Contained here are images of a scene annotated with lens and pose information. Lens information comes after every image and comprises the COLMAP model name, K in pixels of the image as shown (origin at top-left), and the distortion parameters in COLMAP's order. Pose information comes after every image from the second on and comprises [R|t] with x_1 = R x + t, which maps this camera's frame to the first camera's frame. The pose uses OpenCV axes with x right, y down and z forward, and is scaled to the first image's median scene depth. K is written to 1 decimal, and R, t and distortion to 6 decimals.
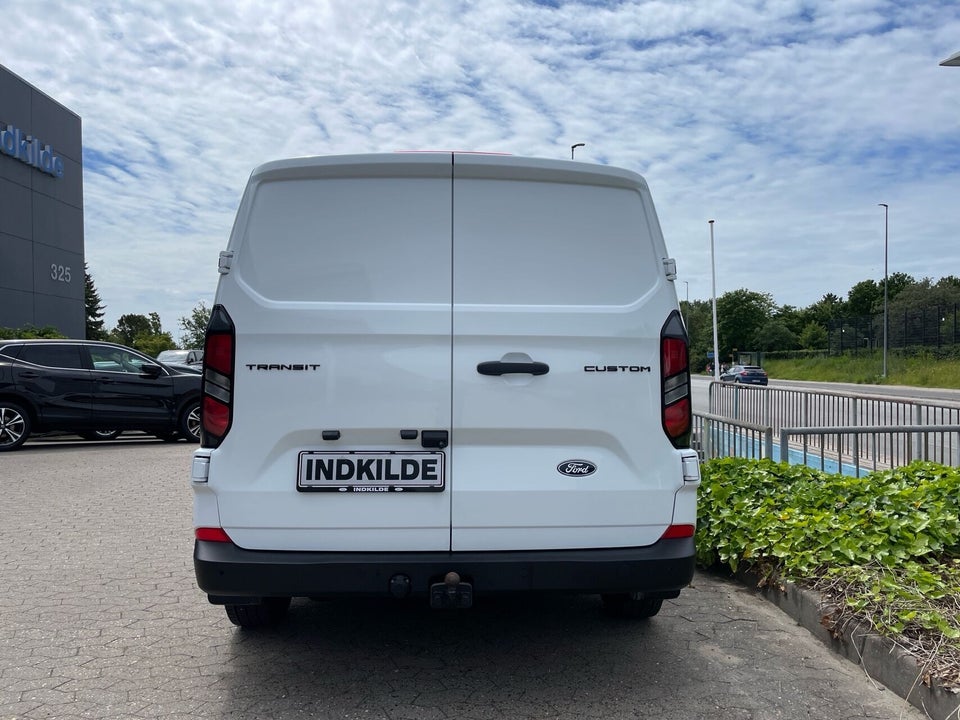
lens RADIAL K [[721.5, 0, 479.2], [0, 721.5, 387.9], [0, 0, 1]] dist [0.076593, -0.084159]
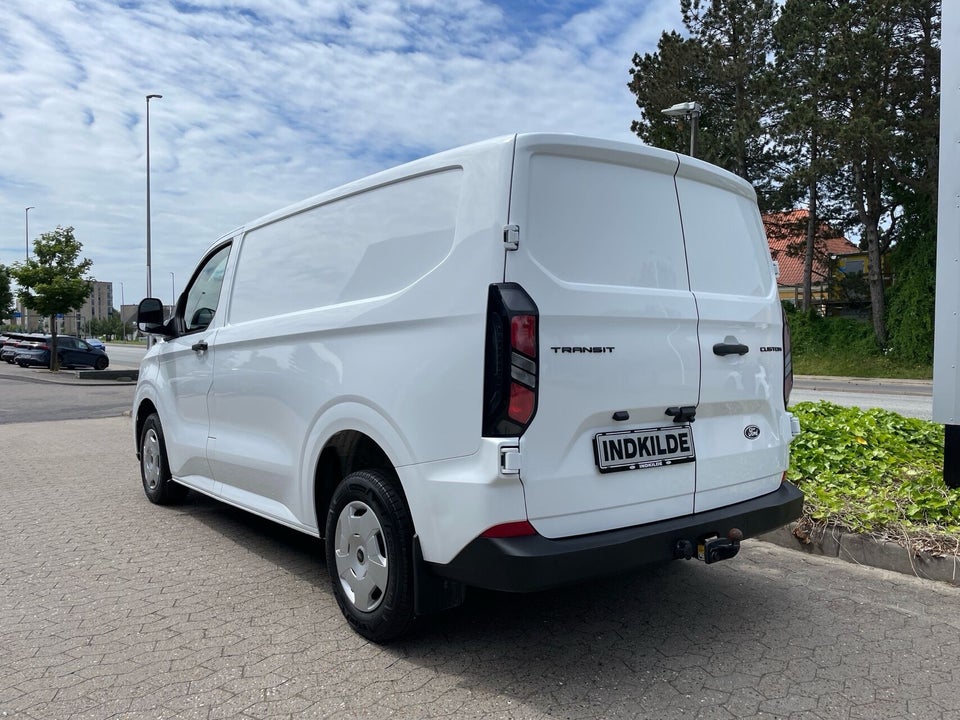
lens RADIAL K [[720.3, 0, 480.0], [0, 720.3, 360.0], [0, 0, 1]] dist [0.018406, -0.048564]
pose [[0.820127, -0.010677, 0.572081, -0.940439], [0.012361, 0.999923, 0.000942, -0.016859], [-0.572047, 0.006299, 0.820196, 0.273745]]
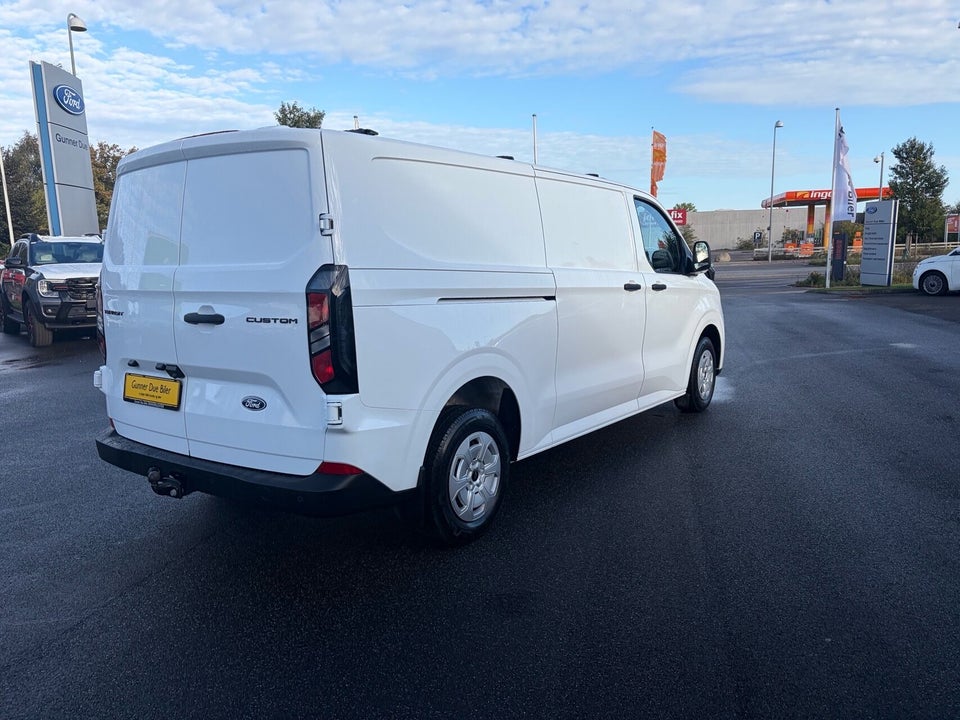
lens RADIAL K [[723.7, 0, 480.0], [0, 723.7, 360.0], [0, 0, 1]] dist [-0.047556, -0.001000]
pose [[0.797755, 0.063369, -0.599643, 1.149040], [0.013058, 0.992414, 0.122247, -0.100299], [0.602840, -0.105353, 0.790876, 0.303075]]
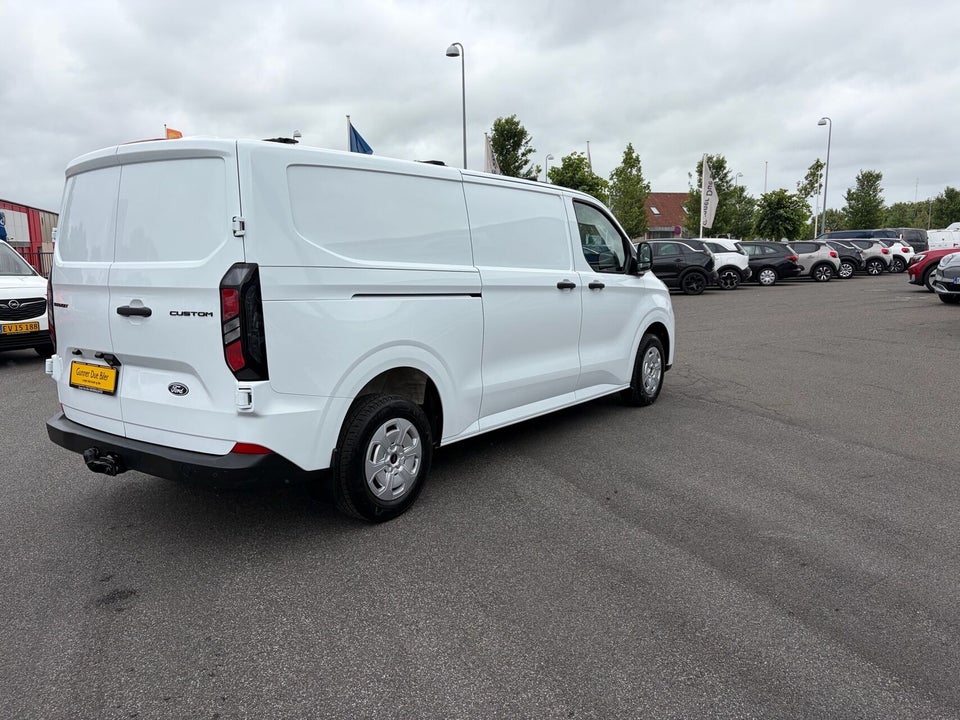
lens RADIAL K [[720.3, 0, 480.0], [0, 720.3, 360.0], [0, 0, 1]] dist [0.018406, -0.048564]
pose [[0.785006, 0.073760, -0.615082, 1.375597], [0.005935, 0.991945, 0.126528, -0.103311], [0.619460, -0.102976, 0.778245, 0.337123]]
